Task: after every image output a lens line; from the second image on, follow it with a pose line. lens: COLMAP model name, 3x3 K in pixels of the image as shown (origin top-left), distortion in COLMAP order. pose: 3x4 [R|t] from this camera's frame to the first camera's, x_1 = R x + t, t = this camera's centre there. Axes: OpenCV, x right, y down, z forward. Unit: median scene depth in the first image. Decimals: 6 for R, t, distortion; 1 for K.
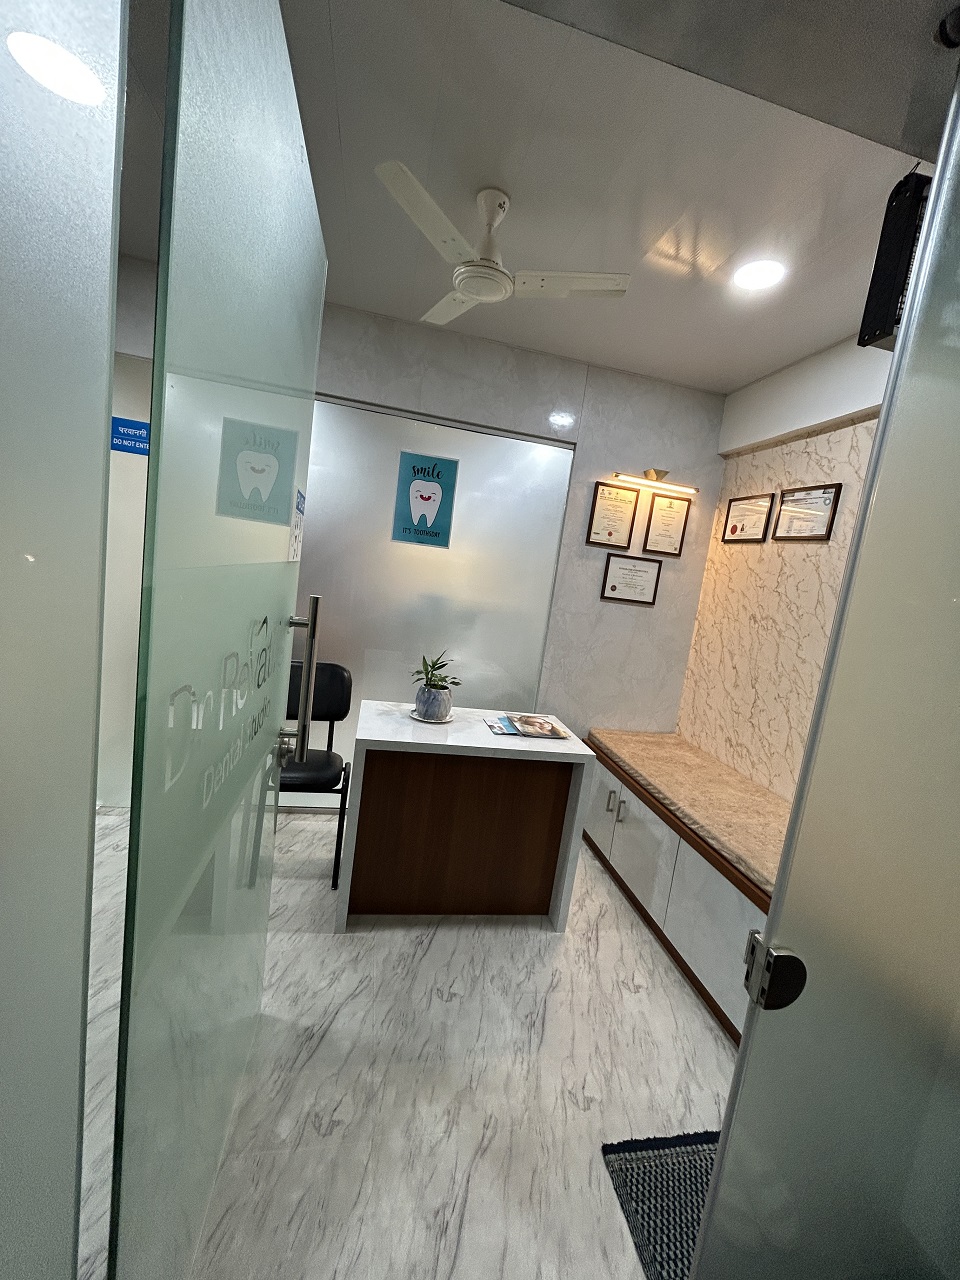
lens RADIAL K [[518.1, 0, 480.9], [0, 518.1, 640.4], [0, 0, 1]] dist [-0.006346, 0.001879]
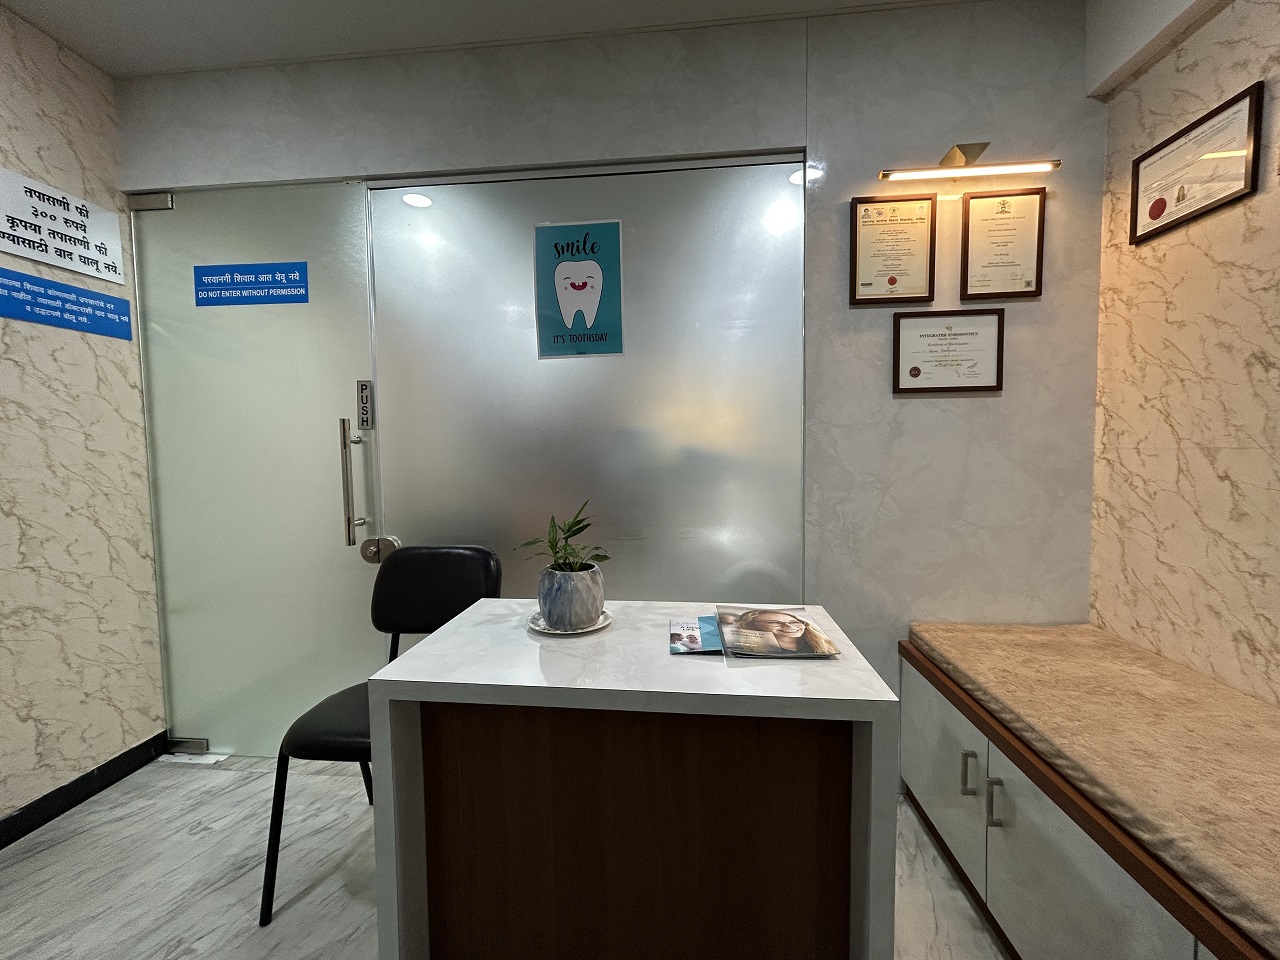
lens RADIAL K [[518.1, 0, 635.2], [0, 518.1, 480.9], [0, 0, 1]] dist [-0.006346, 0.001879]
pose [[0.946857, -0.127470, -0.295320, 0.126563], [0.099381, 0.989137, -0.108310, 0.053461], [0.305918, 0.073205, 0.949239, 0.402121]]
